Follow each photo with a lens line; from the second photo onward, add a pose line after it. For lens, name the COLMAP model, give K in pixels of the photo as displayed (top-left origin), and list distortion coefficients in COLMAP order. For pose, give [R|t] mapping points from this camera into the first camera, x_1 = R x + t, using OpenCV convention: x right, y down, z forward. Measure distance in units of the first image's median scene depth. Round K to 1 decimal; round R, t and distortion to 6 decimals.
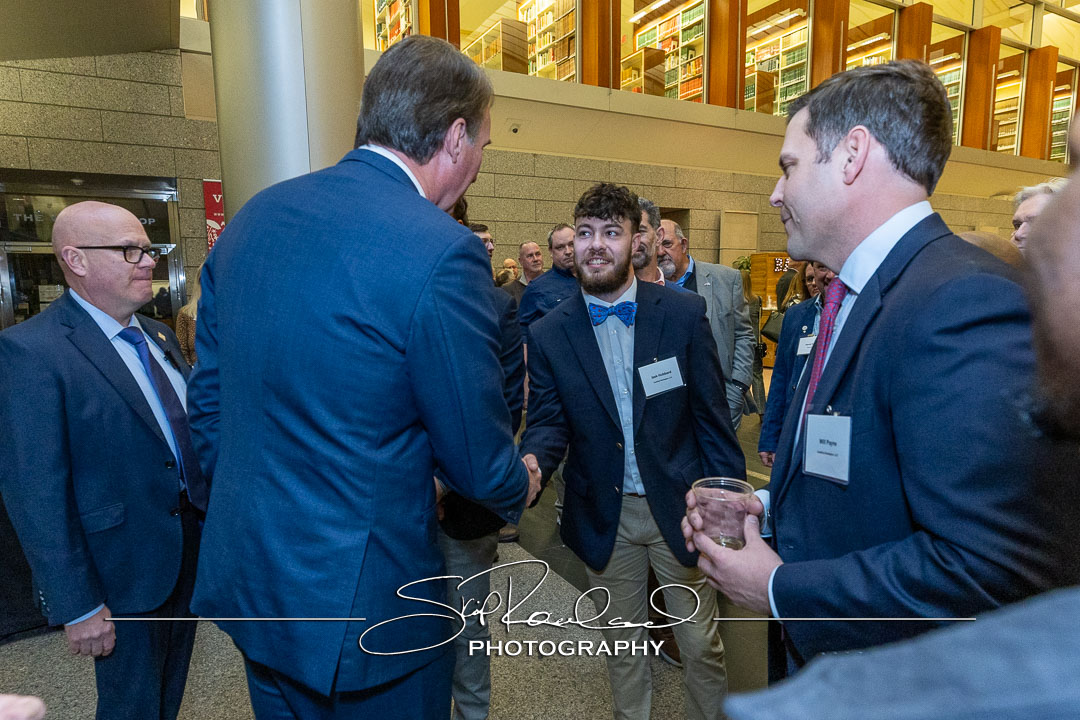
lens RADIAL K [[647.4, 0, 545.5], [0, 647.4, 377.1], [0, 0, 1]] dist [-0.003615, 0.001690]
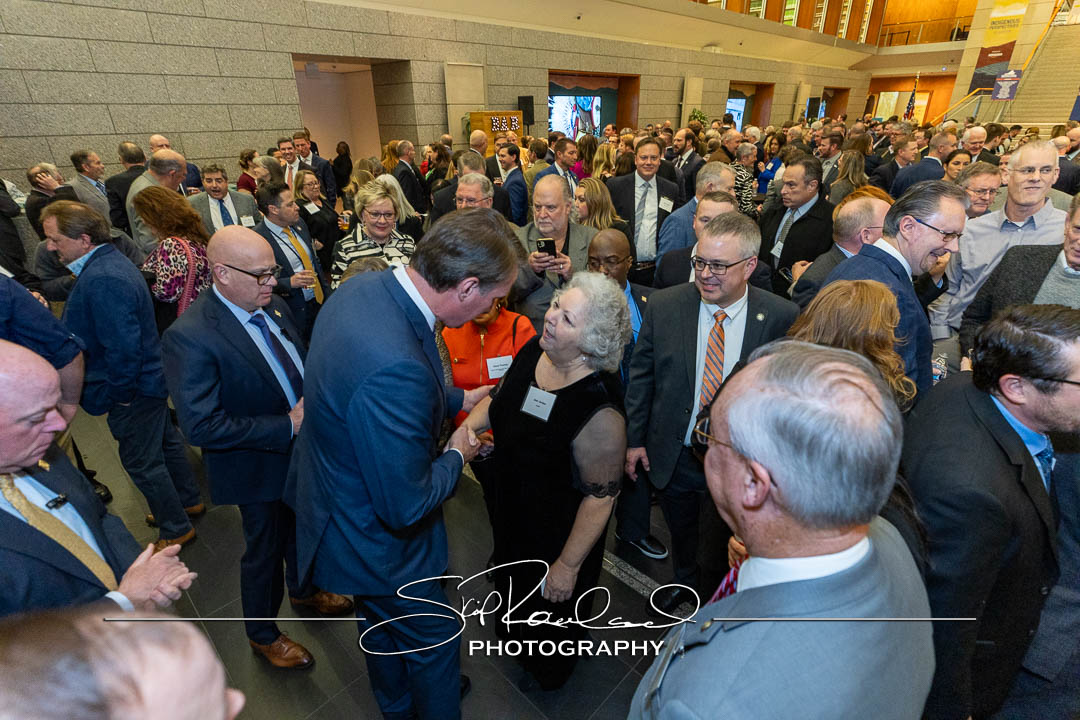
lens RADIAL K [[537.6, 0, 539.0], [0, 537.6, 352.7], [0, 0, 1]] dist [0.002476, 0.001982]
pose [[0.958378, -0.114441, 0.261564, 0.134116], [0.037736, 0.958885, 0.281274, -0.052698], [-0.282999, -0.259697, 0.923293, 0.074506]]
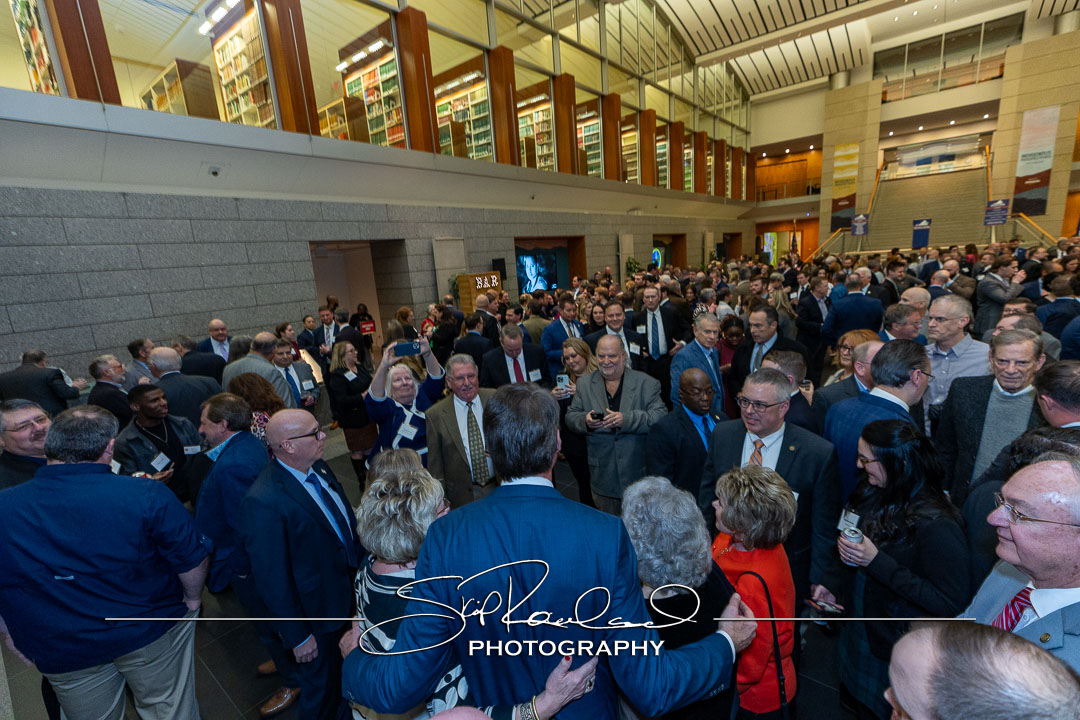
lens RADIAL K [[477.9, 0, 539.2], [0, 477.9, 355.0], [0, 0, 1]] dist [0.011723, 0.000177]
pose [[0.923844, -0.130707, 0.359761, 0.096816], [0.115084, 0.991252, 0.064609, -0.068958], [-0.365059, -0.018286, 0.930805, 0.074957]]
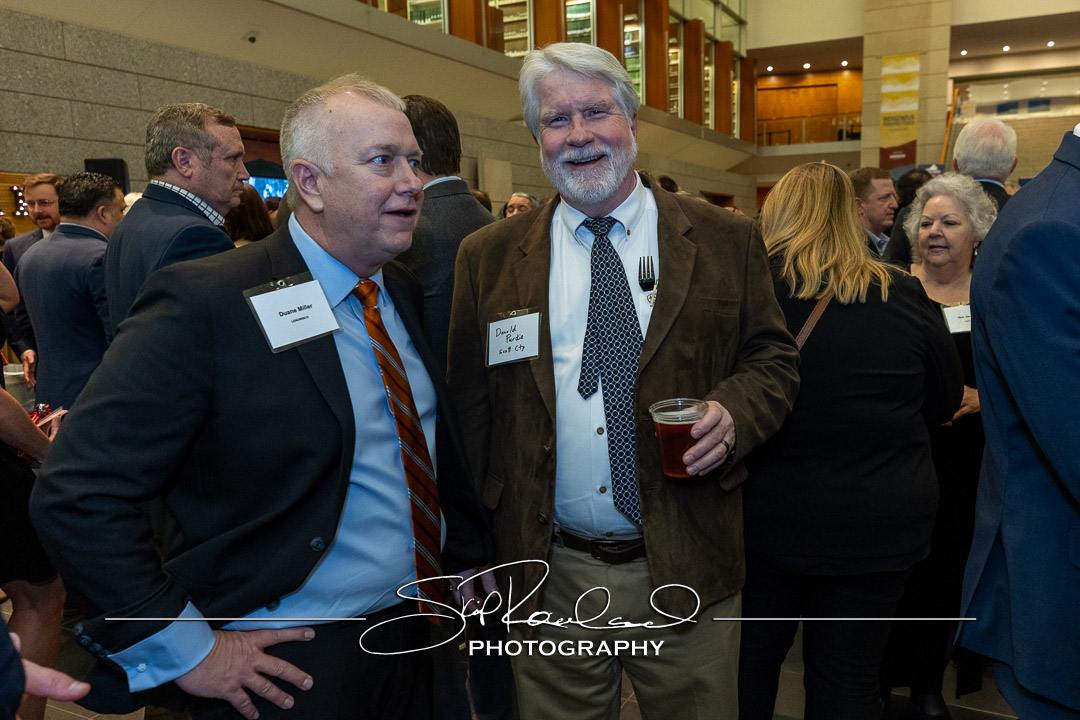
lens RADIAL K [[832.2, 0, 610.0], [0, 832.2, 353.1], [0, 0, 1]] dist [0.022322, 0.006655]
pose [[0.810333, -0.079554, 0.580544, 0.322991], [0.089199, 0.995942, 0.011972, -0.038572], [-0.579140, 0.042082, 0.814141, 0.283358]]
